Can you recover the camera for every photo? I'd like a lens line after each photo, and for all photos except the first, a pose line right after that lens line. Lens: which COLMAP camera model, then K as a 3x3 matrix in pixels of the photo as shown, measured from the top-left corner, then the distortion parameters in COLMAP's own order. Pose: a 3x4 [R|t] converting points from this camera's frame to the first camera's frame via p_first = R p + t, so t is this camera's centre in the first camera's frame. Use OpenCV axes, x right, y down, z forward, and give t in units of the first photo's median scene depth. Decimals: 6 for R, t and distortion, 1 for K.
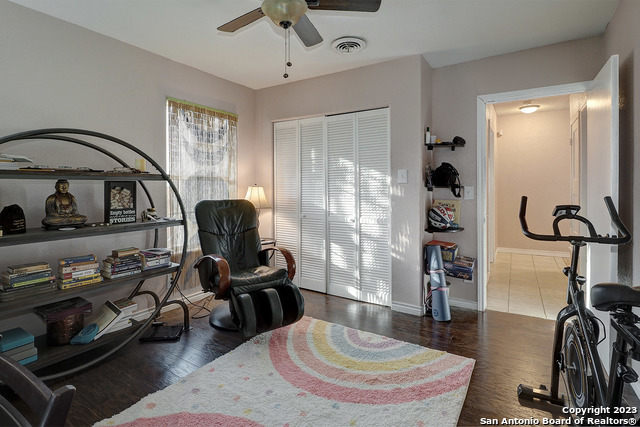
lens RADIAL K [[320.8, 0, 320.9], [0, 320.8, 187.4], [0, 0, 1]] dist [-0.002470, -0.000600]
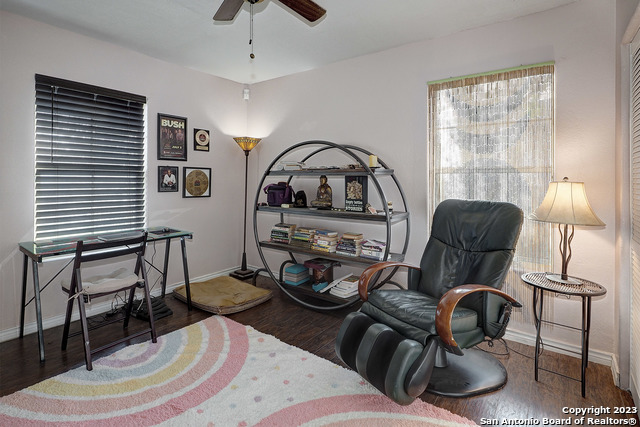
lens RADIAL K [[320.8, 0, 320.9], [0, 320.8, 187.4], [0, 0, 1]] dist [-0.002470, -0.000600]
pose [[-0.081462, 0.019825, -0.996479, 0.591238], [-0.007234, 0.999764, 0.020482, -0.000216], [0.996650, 0.008877, -0.081299, 1.003368]]
